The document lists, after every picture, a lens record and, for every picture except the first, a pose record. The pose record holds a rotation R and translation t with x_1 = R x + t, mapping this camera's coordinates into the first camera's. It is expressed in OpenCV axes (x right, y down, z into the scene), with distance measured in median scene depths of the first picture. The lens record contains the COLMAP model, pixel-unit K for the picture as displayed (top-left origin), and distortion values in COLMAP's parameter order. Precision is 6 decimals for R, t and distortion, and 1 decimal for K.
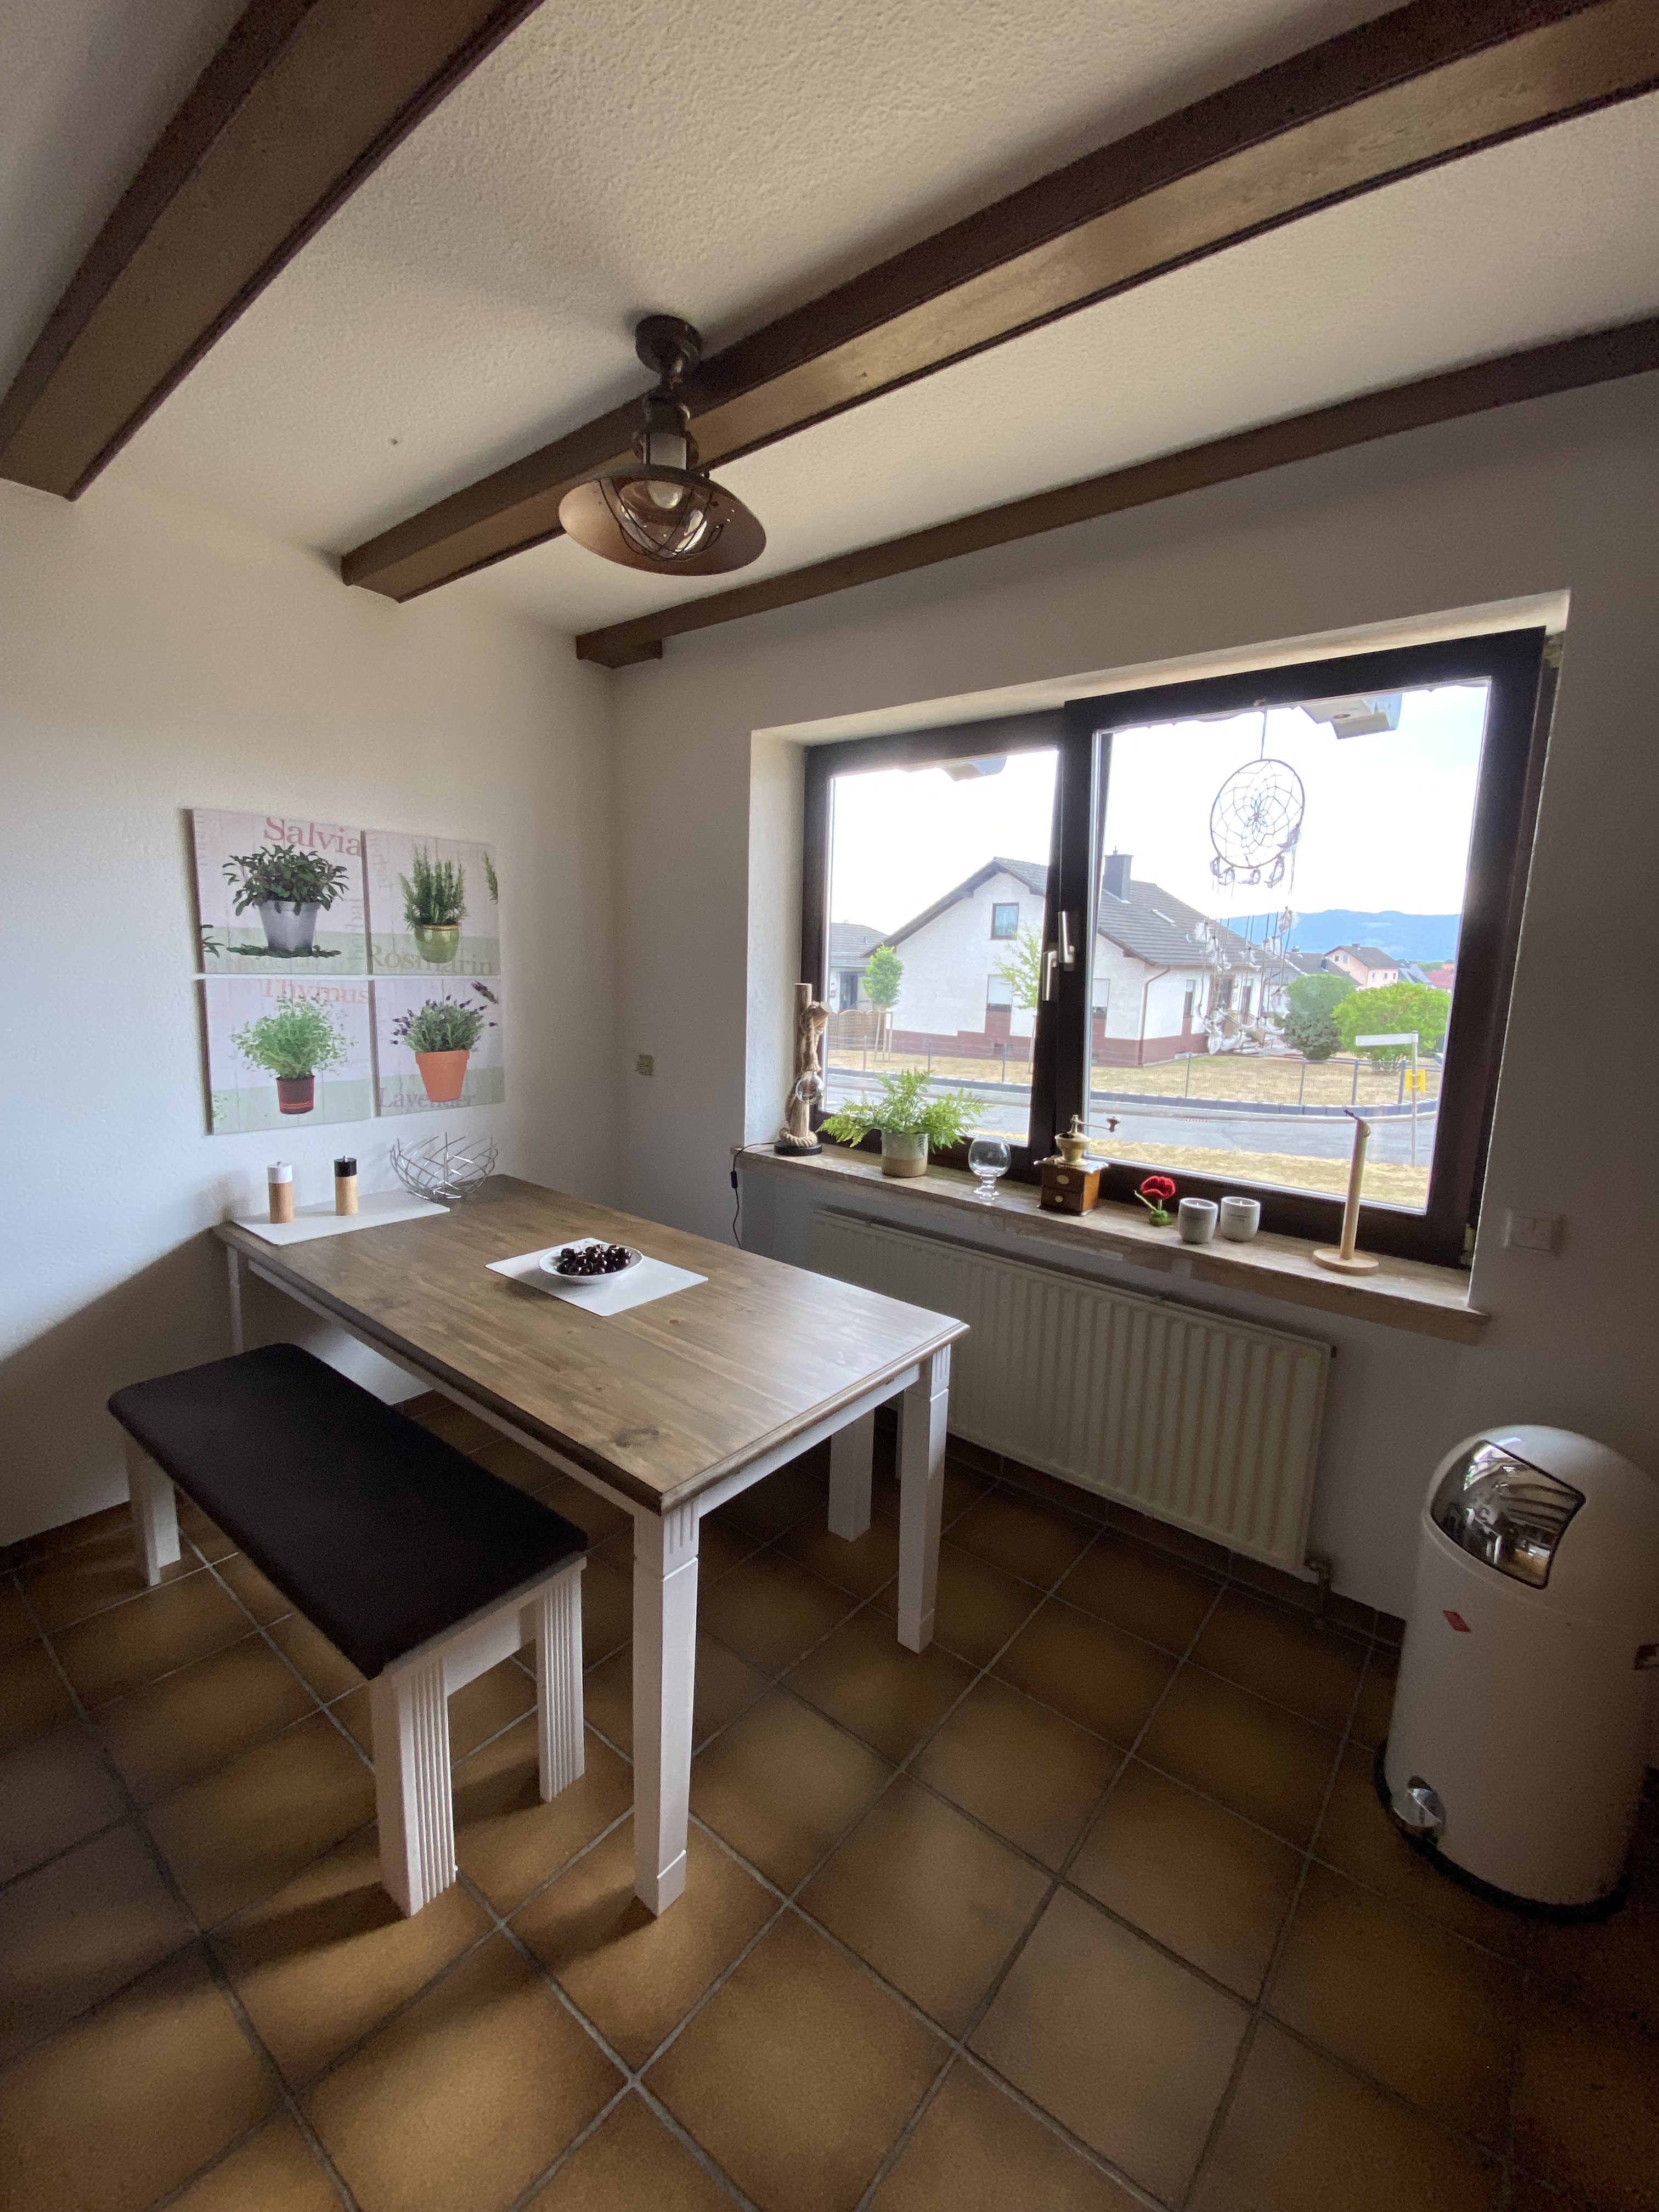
lens RADIAL K [[917.7, 0, 818.2], [0, 917.7, 1110.4], [0, 0, 1]] dist [0.008018, -0.004981]
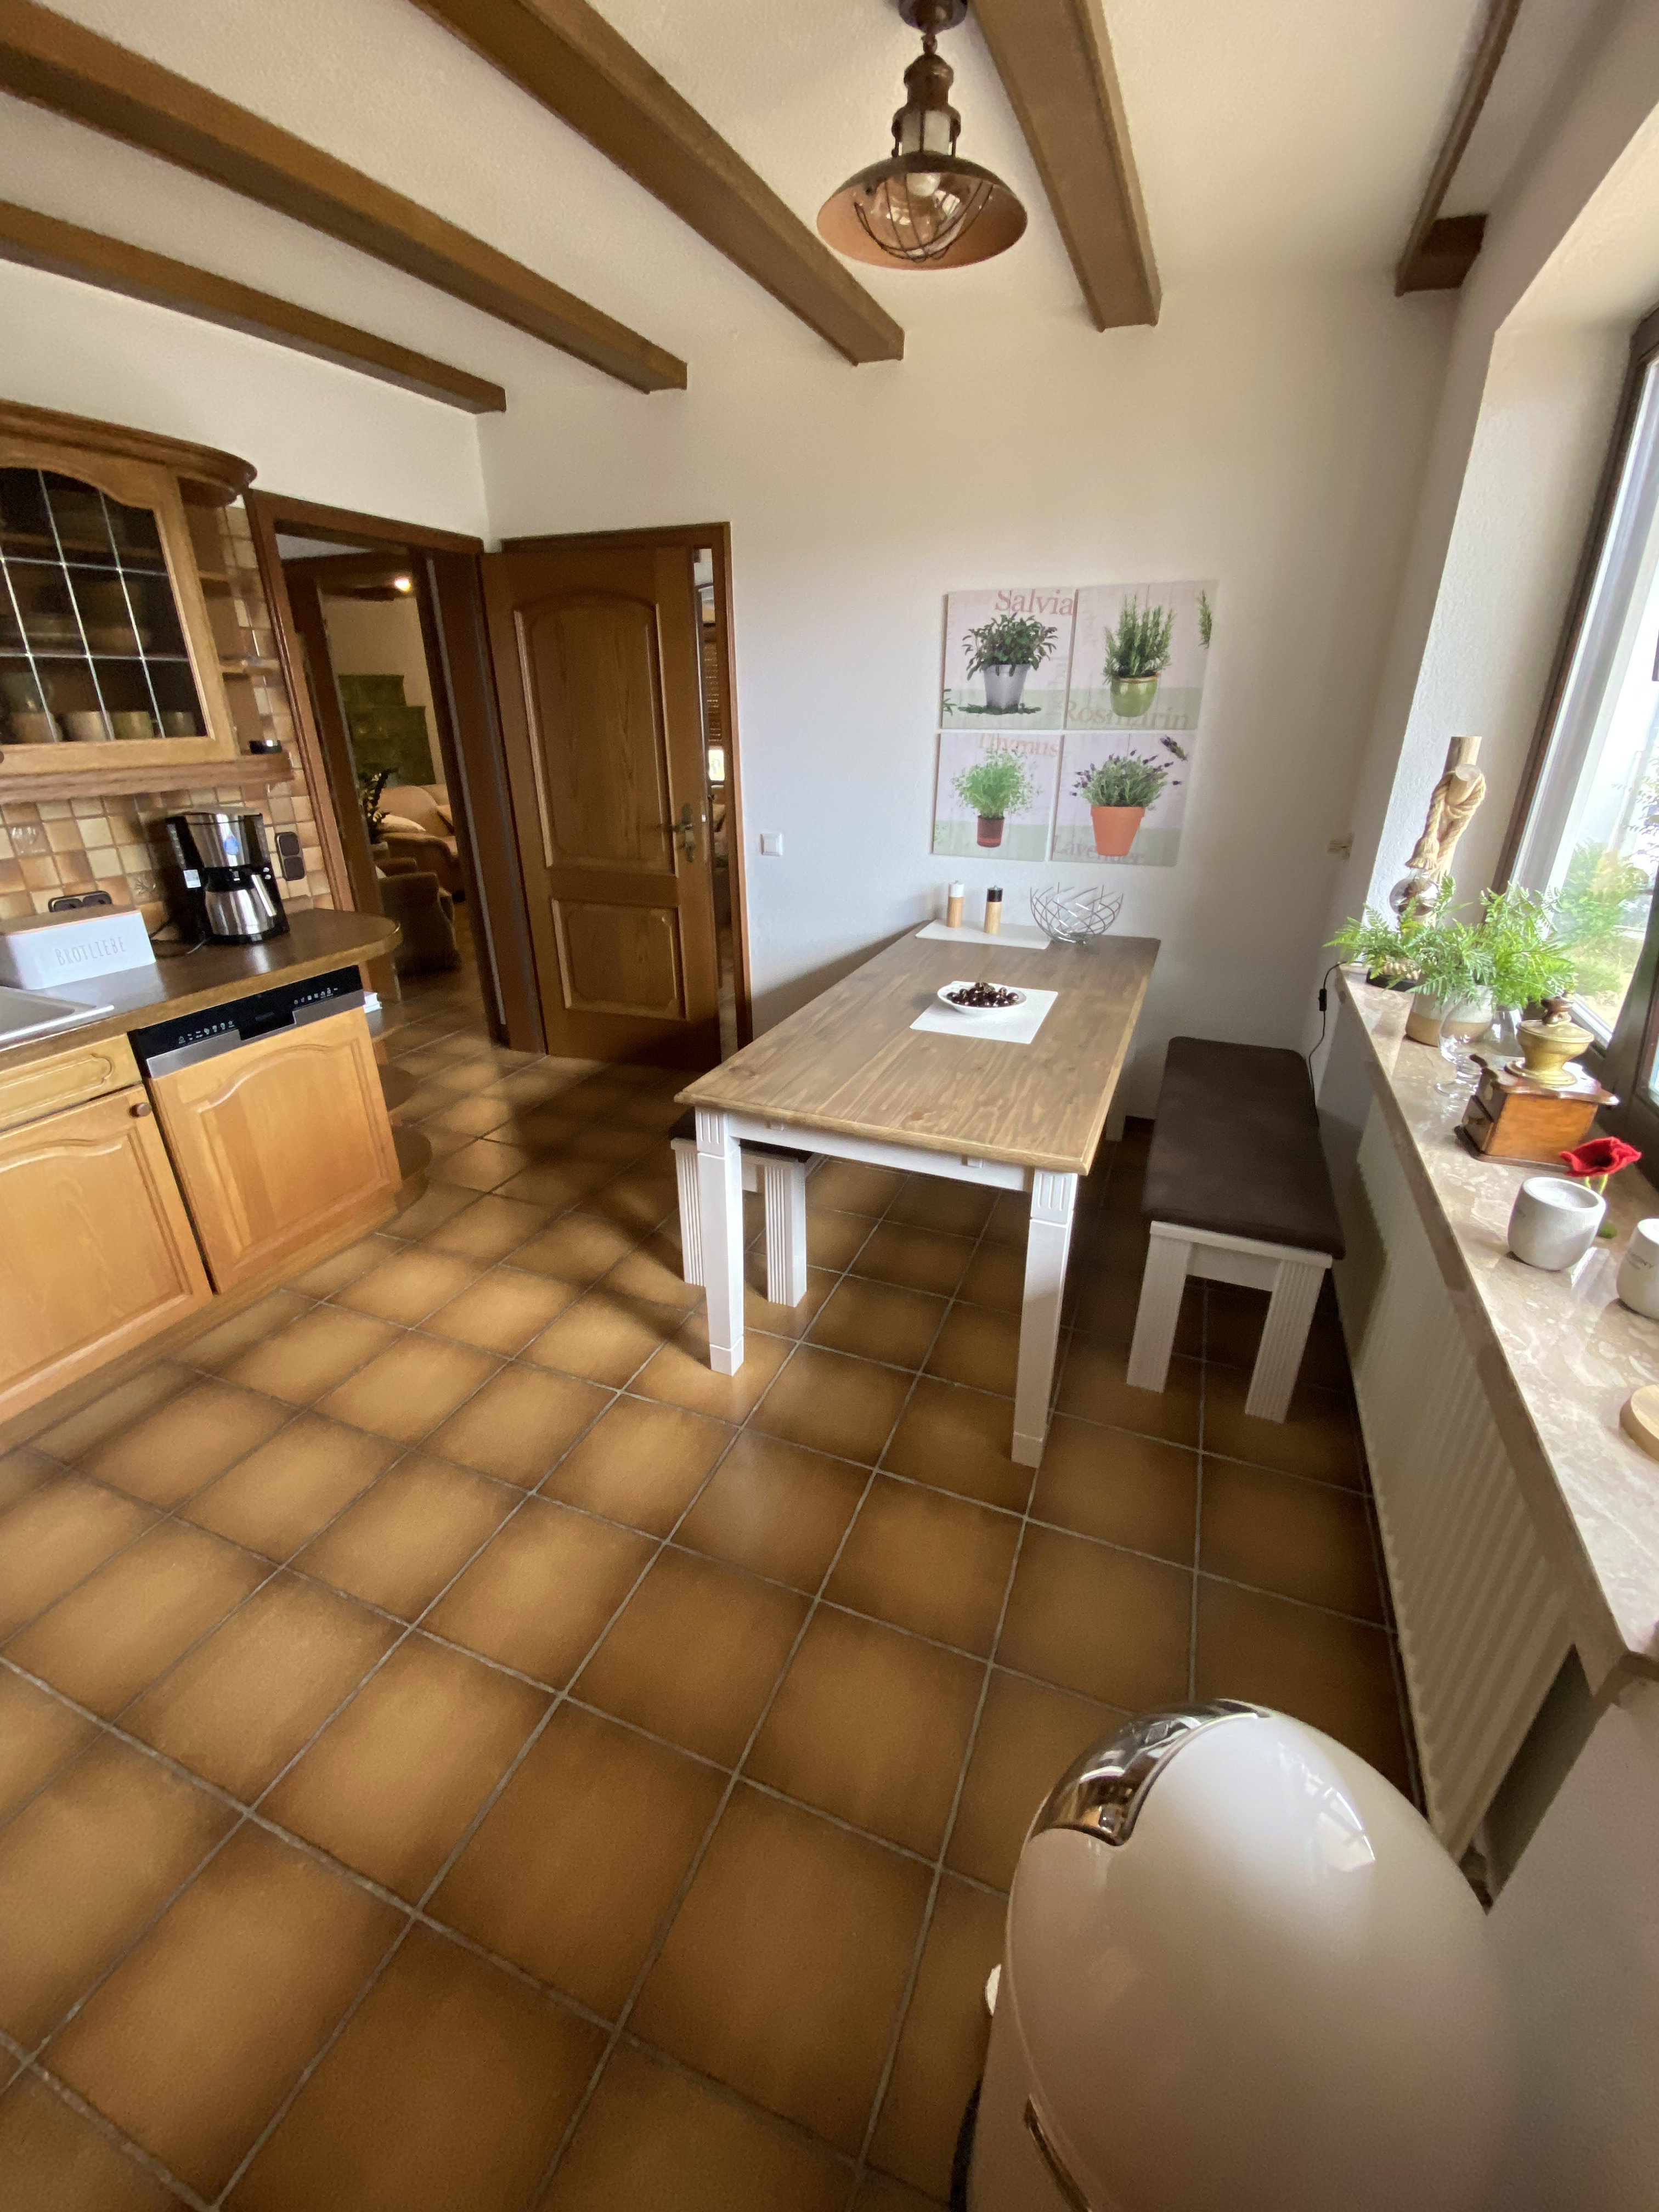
lens RADIAL K [[917.7, 0, 816.1], [0, 917.7, 1114.9], [0, 0, 1]] dist [0.008018, -0.004981]
pose [[0.289163, 0.359296, -0.887294, 0.617617], [-0.147412, 0.932548, 0.329581, -0.033676], [0.945862, 0.035495, 0.322623, 0.371730]]
